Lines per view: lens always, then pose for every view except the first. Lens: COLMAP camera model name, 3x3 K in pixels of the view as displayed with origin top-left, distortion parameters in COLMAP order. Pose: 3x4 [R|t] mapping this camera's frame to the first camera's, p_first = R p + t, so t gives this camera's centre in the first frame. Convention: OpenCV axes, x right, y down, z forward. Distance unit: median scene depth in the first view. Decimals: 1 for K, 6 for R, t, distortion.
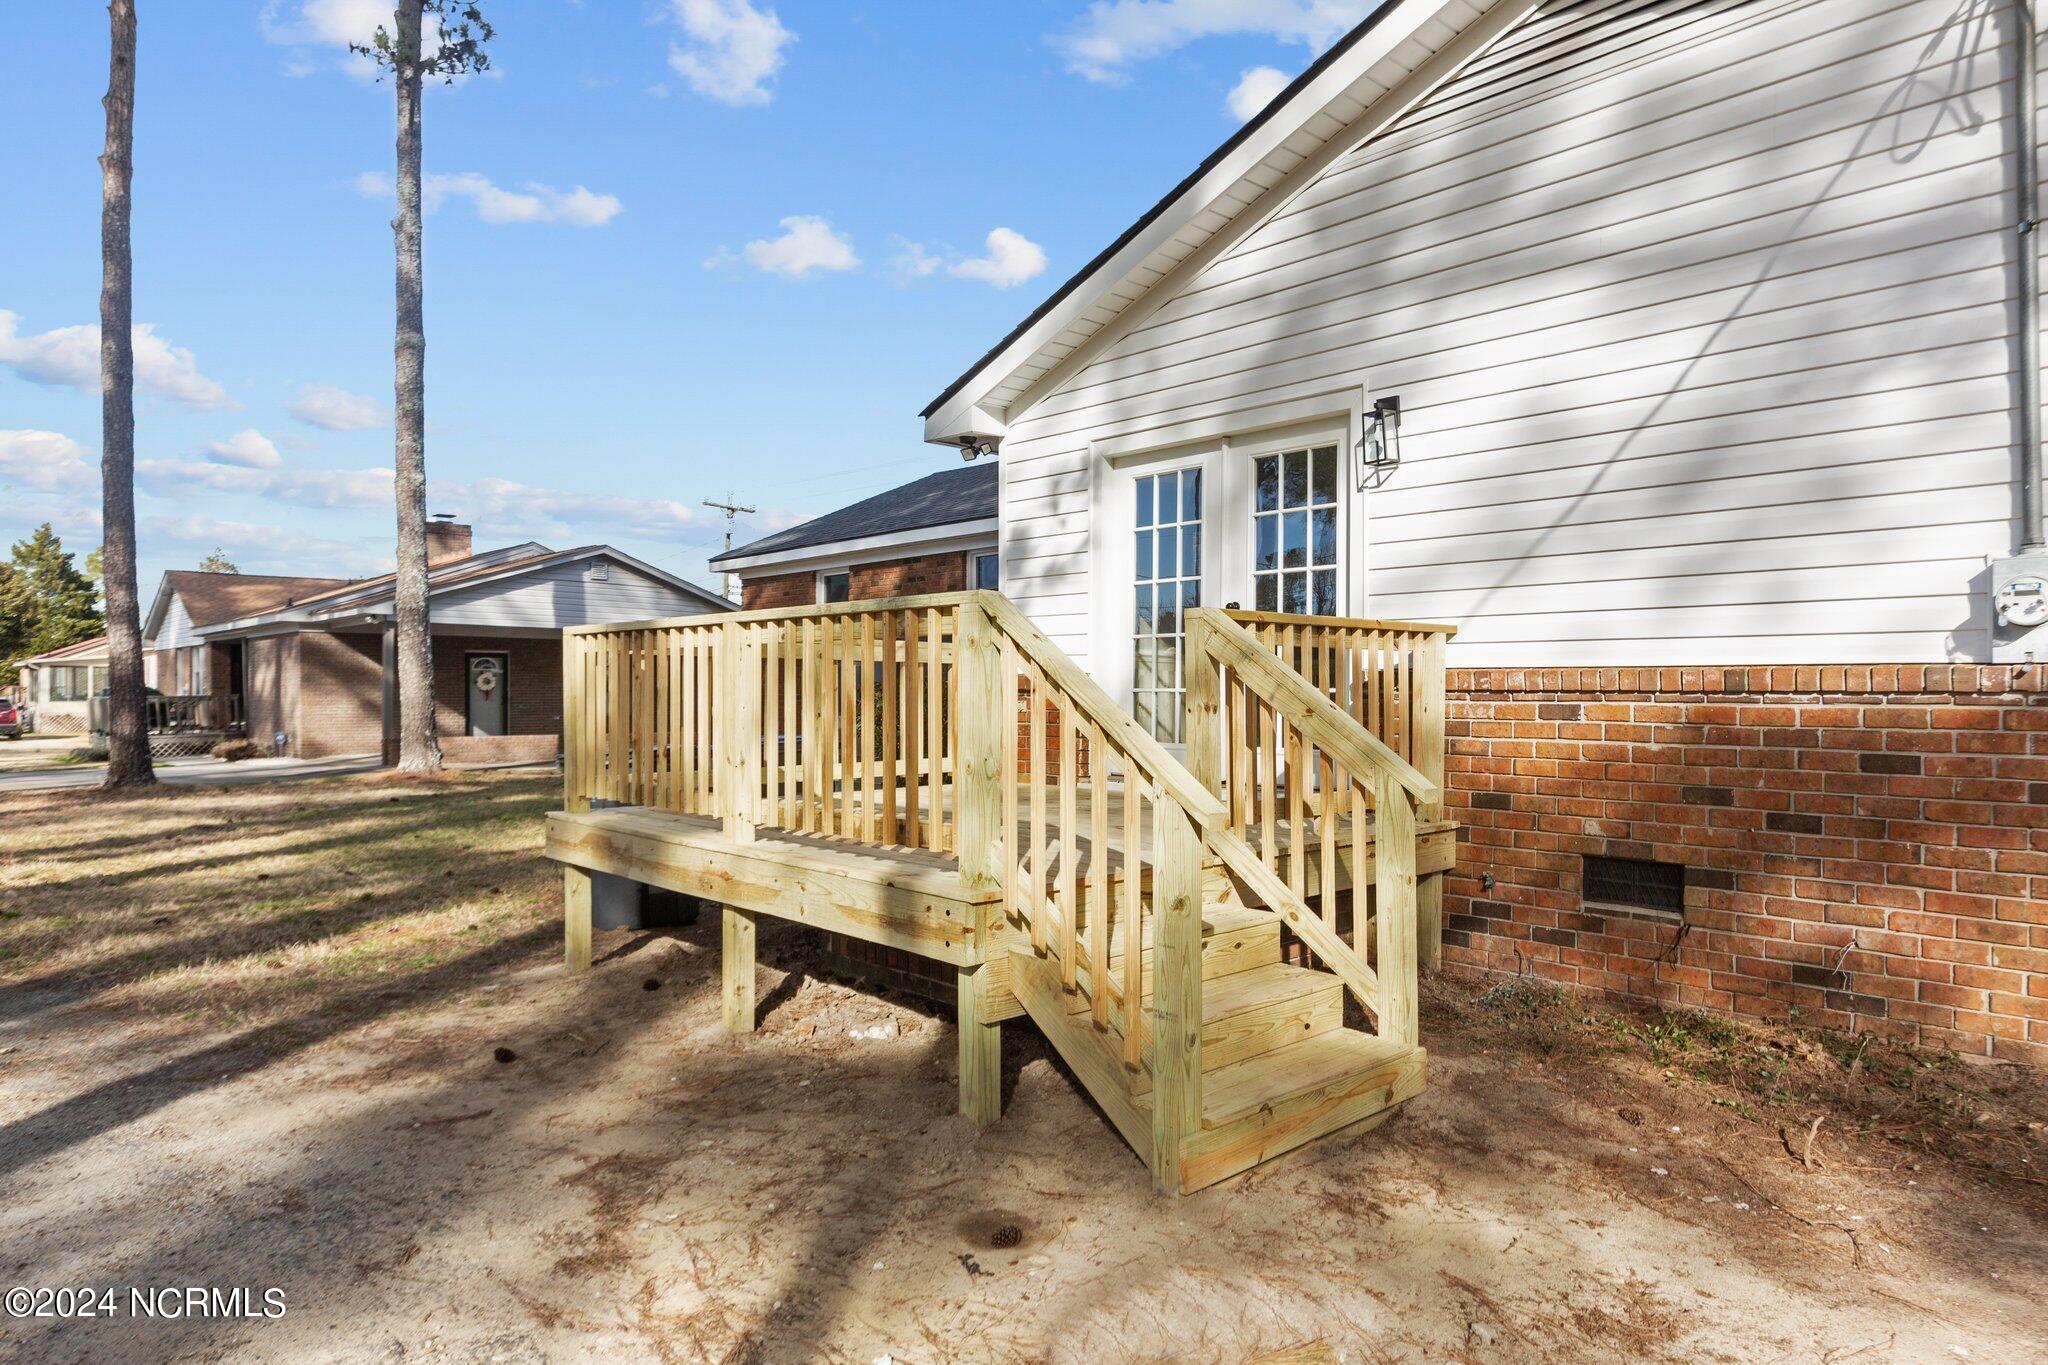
lens RADIAL K [[1244.1, 0, 1024.0], [0, 1244.1, 682.5], [0, 0, 1]] dist [-0.000293, -0.000123]
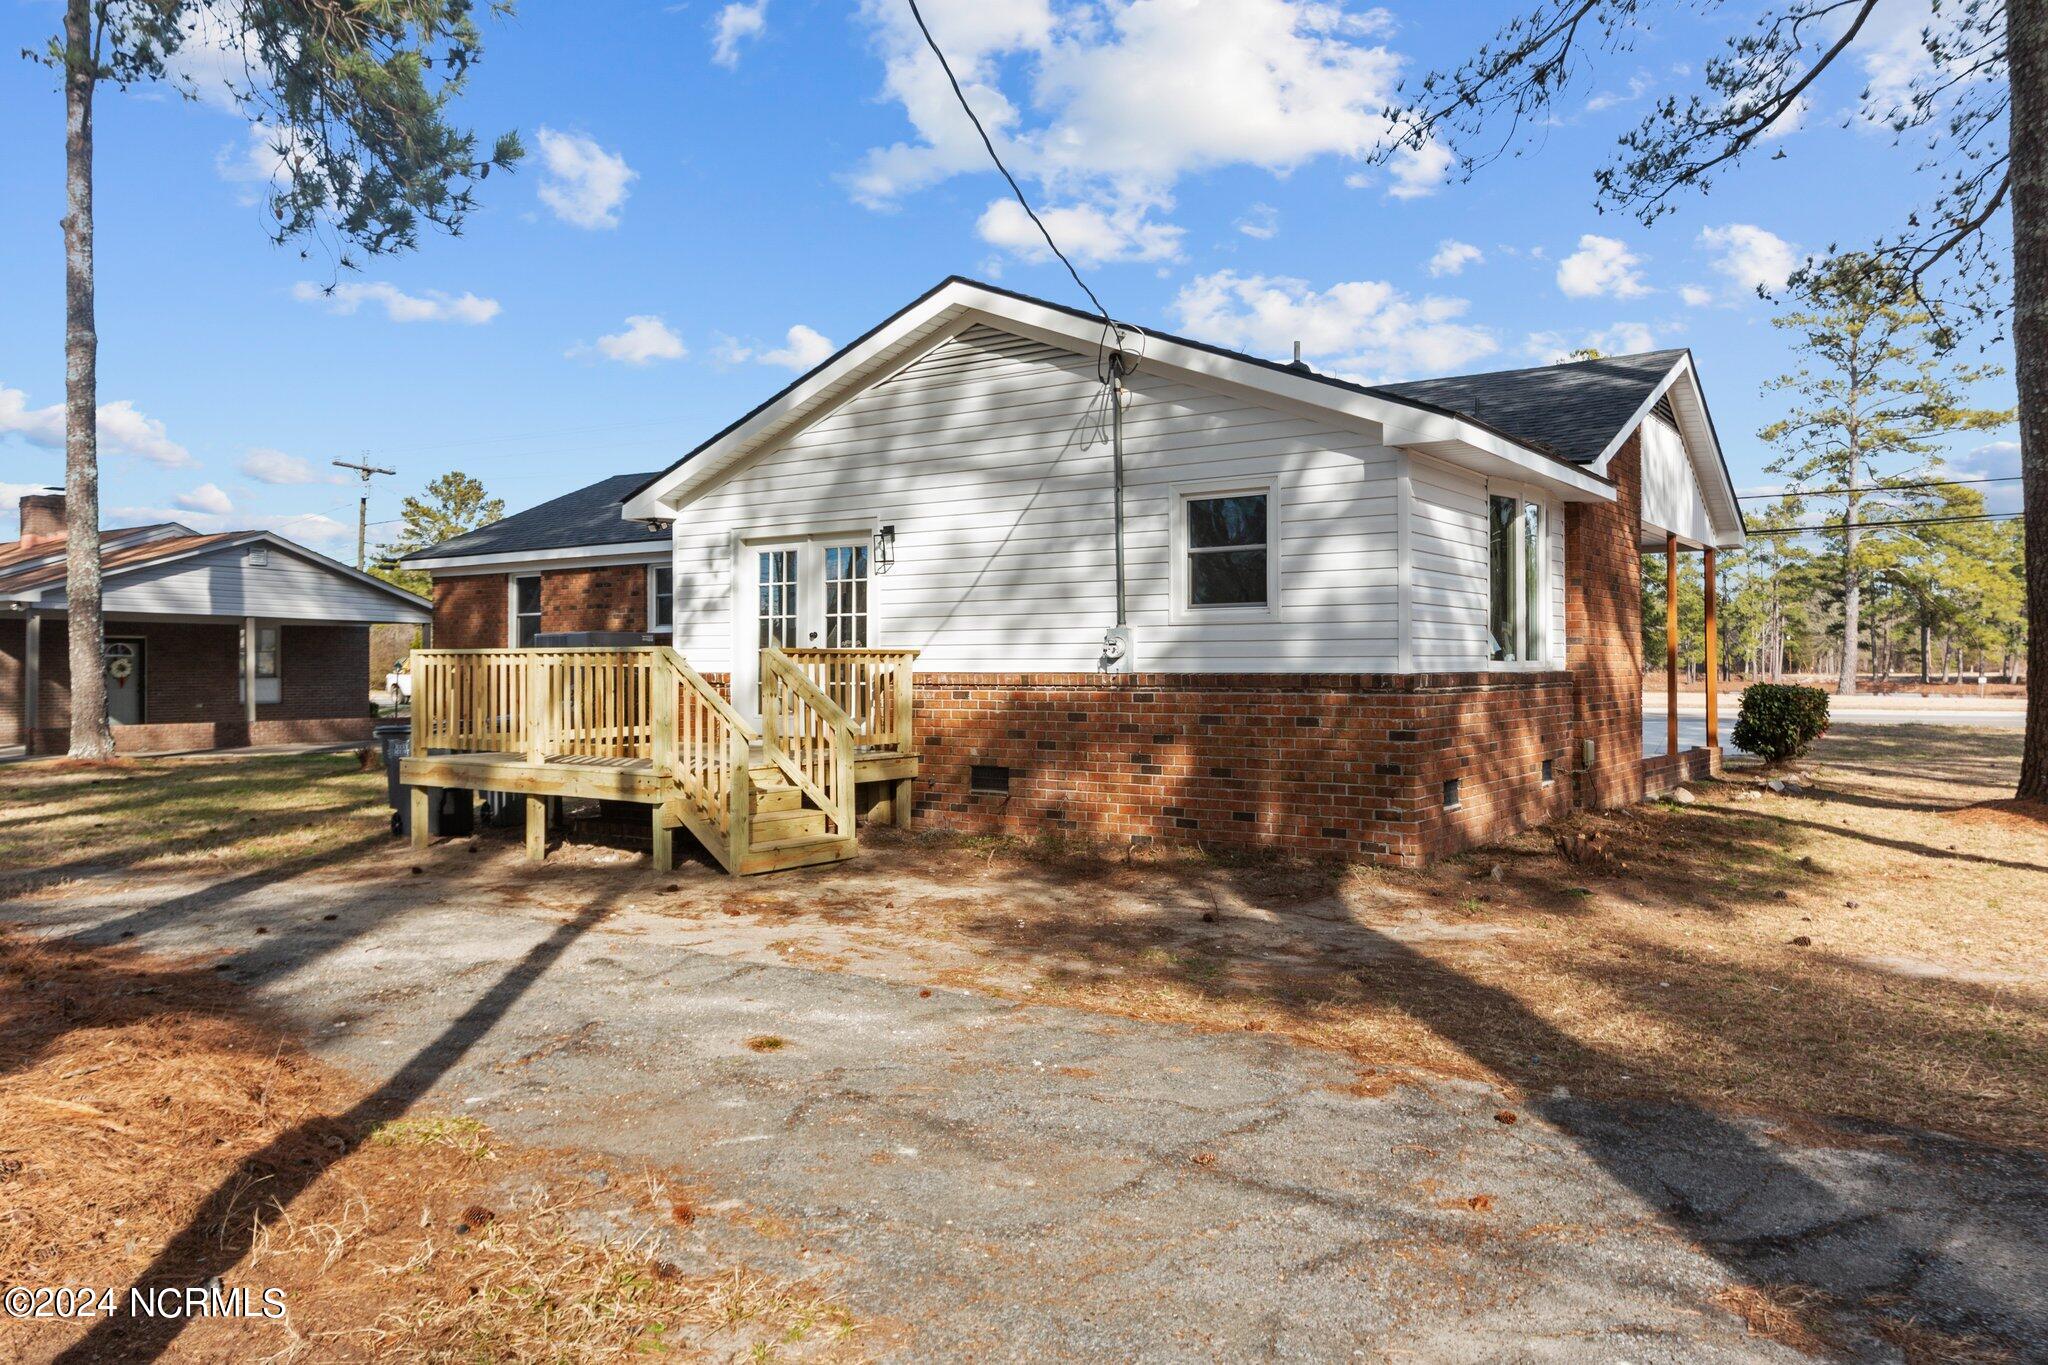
lens RADIAL K [[1380.2, 0, 1024.0], [0, 1380.2, 667.5], [0, 0, 1]] dist [0.003486, -0.001470]
pose [[0.974916, -0.003052, 0.222551, 0.031923], [0.002109, 0.999988, 0.004475, -0.027432], [-0.222562, -0.003893, 0.974911, -1.077307]]
